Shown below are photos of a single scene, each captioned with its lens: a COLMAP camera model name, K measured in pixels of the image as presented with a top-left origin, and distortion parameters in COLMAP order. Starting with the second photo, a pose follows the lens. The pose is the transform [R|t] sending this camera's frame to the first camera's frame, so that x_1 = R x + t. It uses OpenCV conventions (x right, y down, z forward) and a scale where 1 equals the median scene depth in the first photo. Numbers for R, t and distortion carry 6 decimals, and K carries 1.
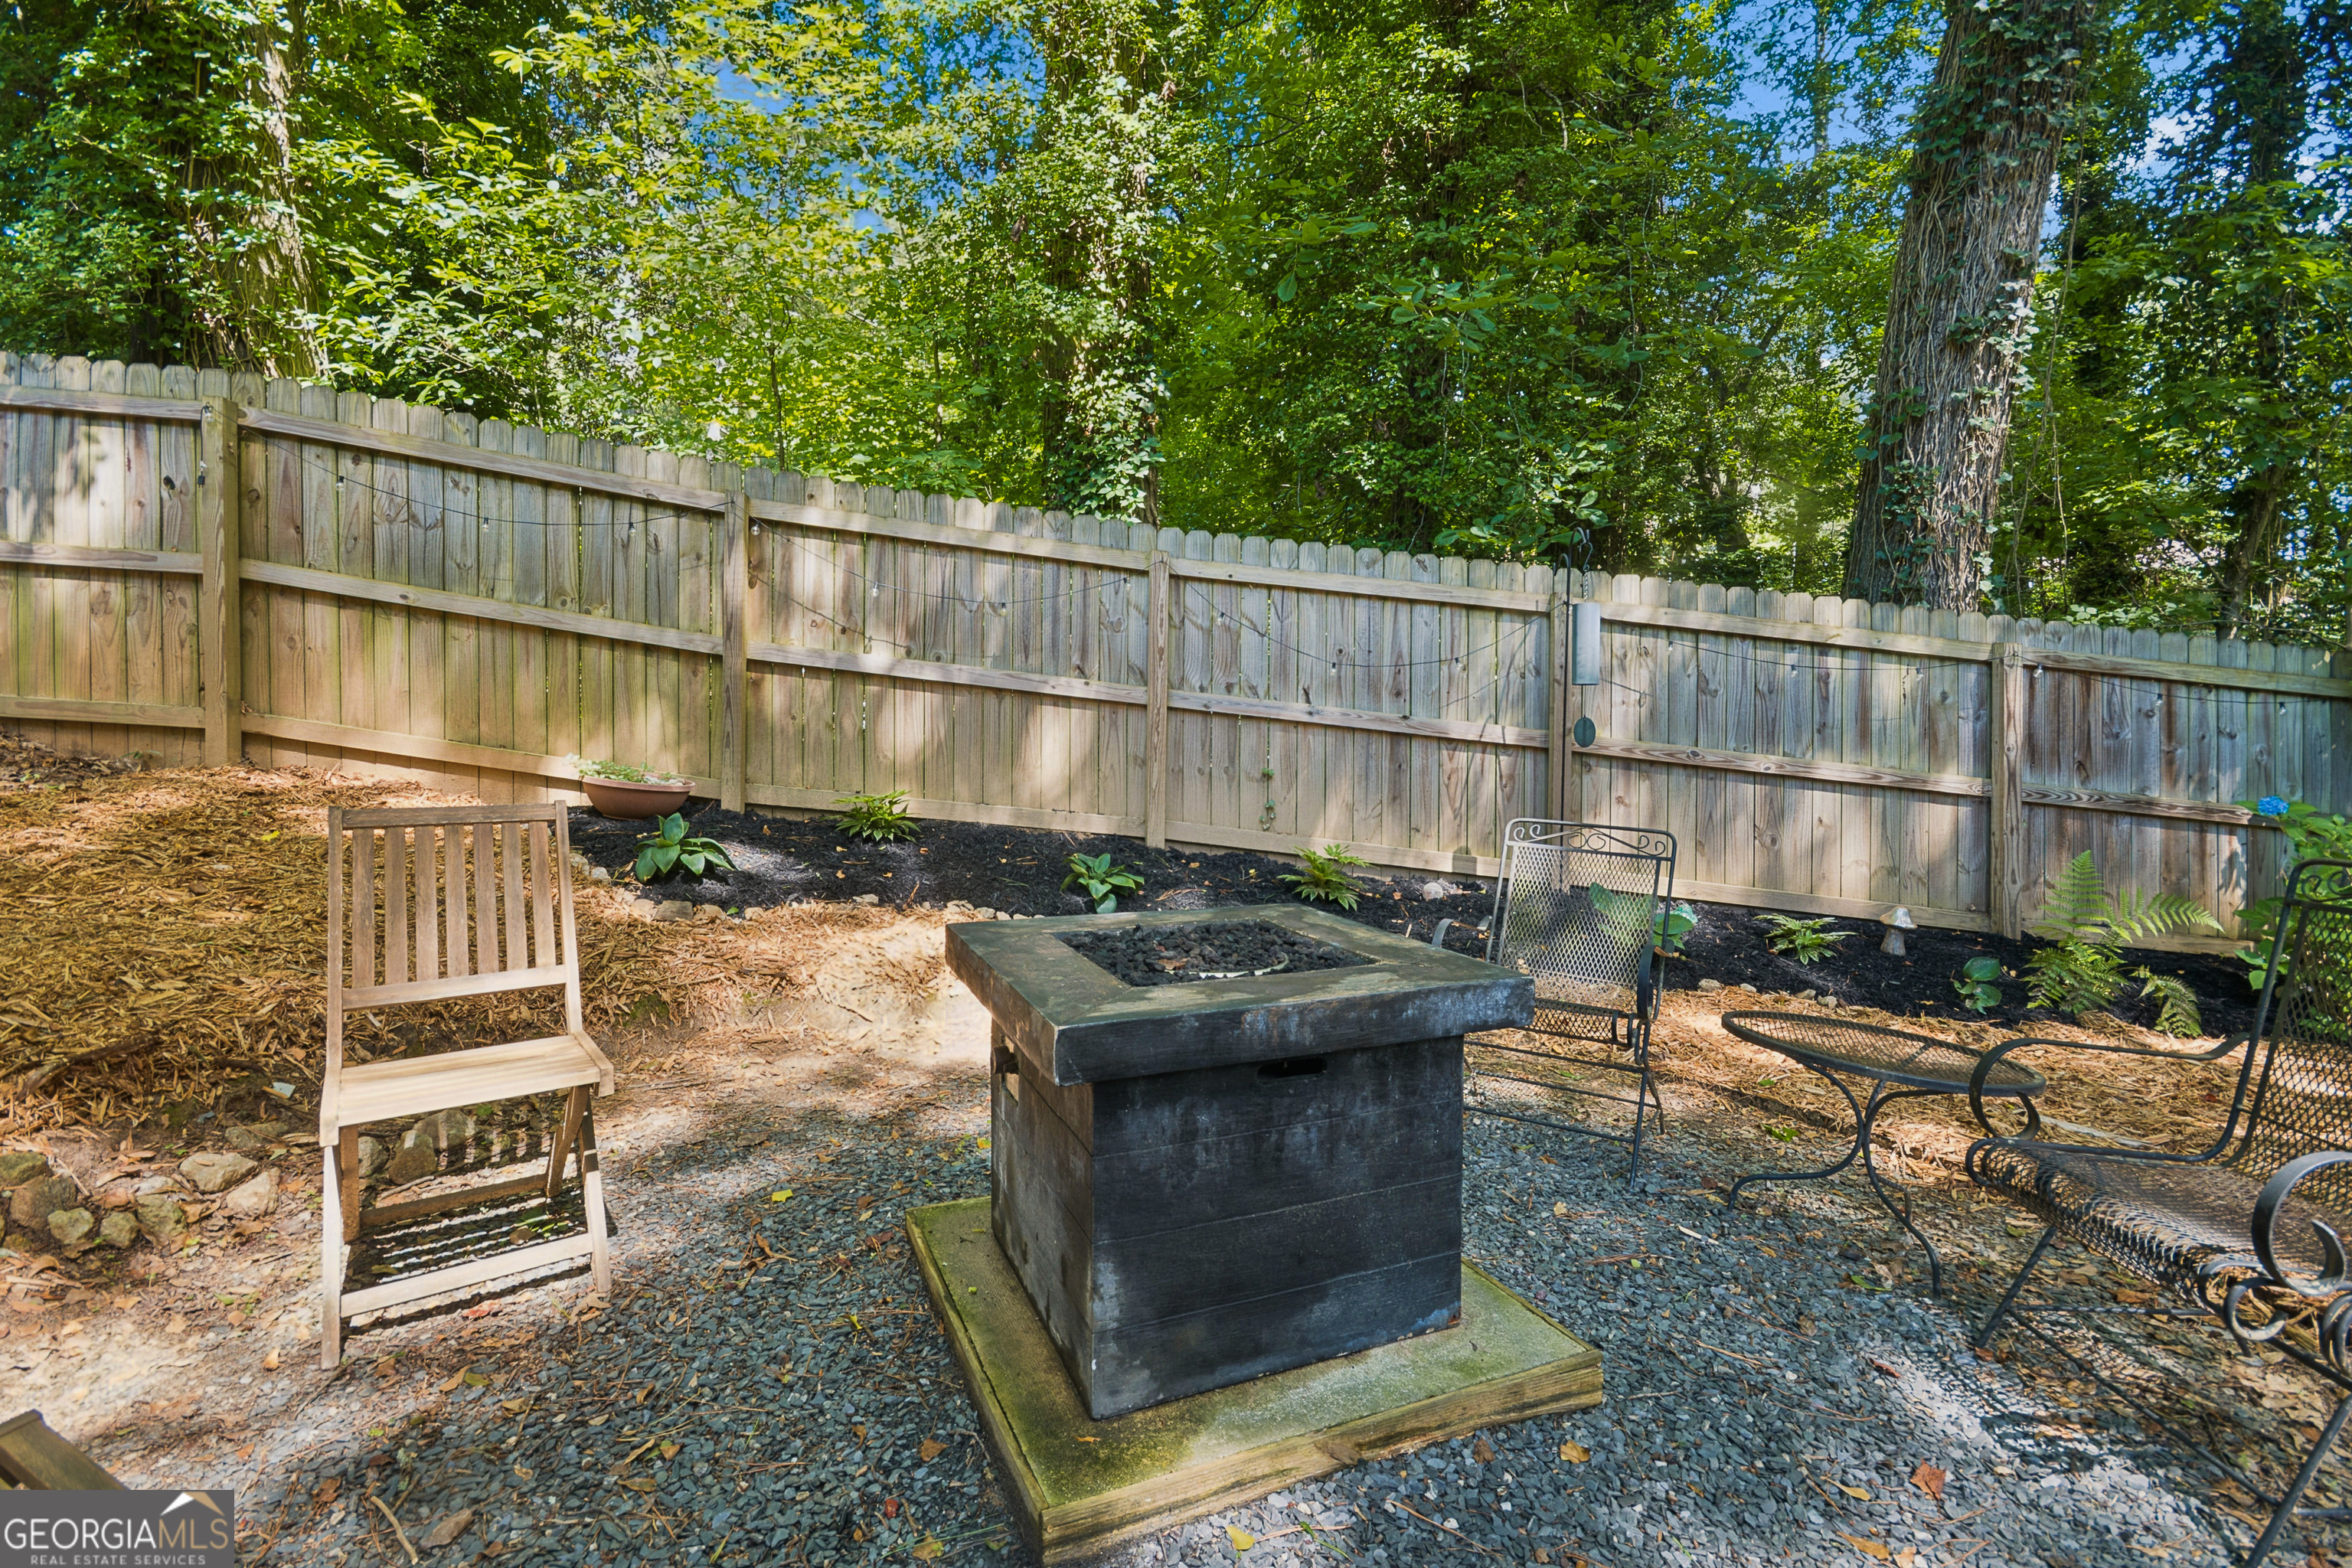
lens RADIAL K [[1057.8, 0, 1171.5], [0, 1057.8, 746.5], [0, 0, 1]] dist [0.017756, -0.014456]
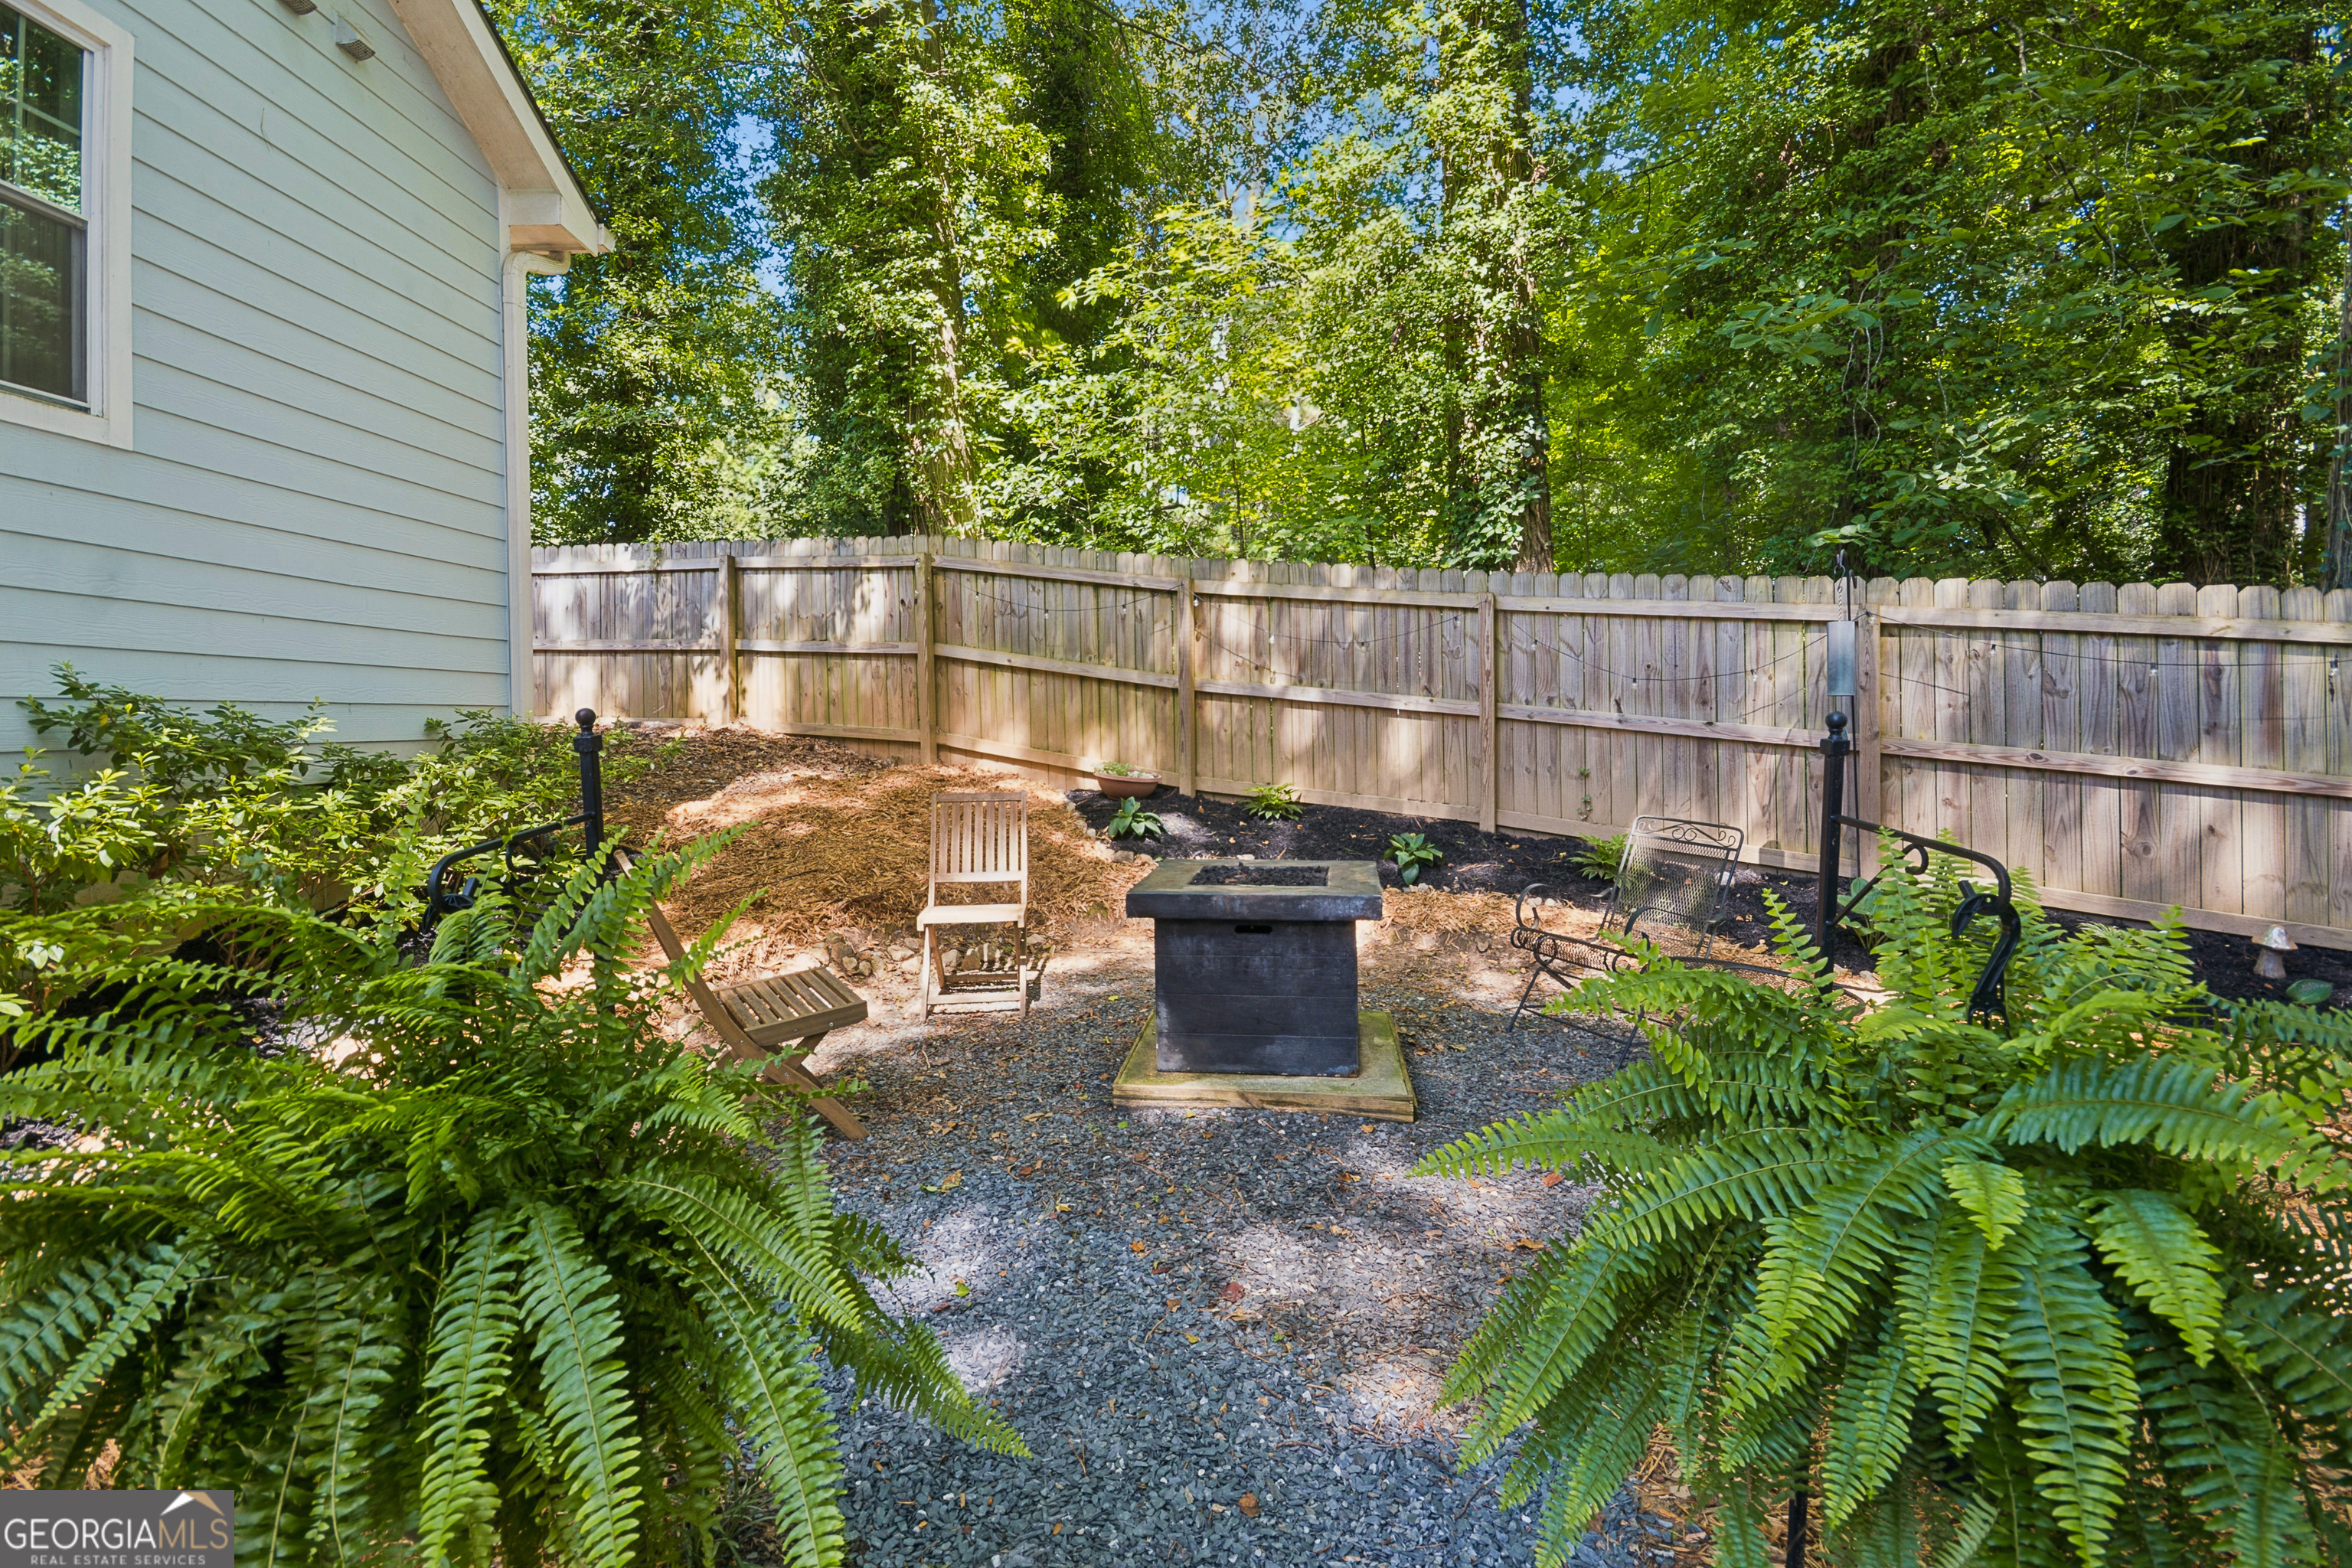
lens RADIAL K [[1092.5, 0, 1176.0], [0, 1092.5, 753.2], [0, 0, 1]] dist [0.012449, 0.000025]
pose [[0.853312, 0.000485, -0.521401, 0.351154], [0.012285, 0.999703, 0.021036, -0.028298], [0.521256, -0.024356, 0.853053, -0.286833]]
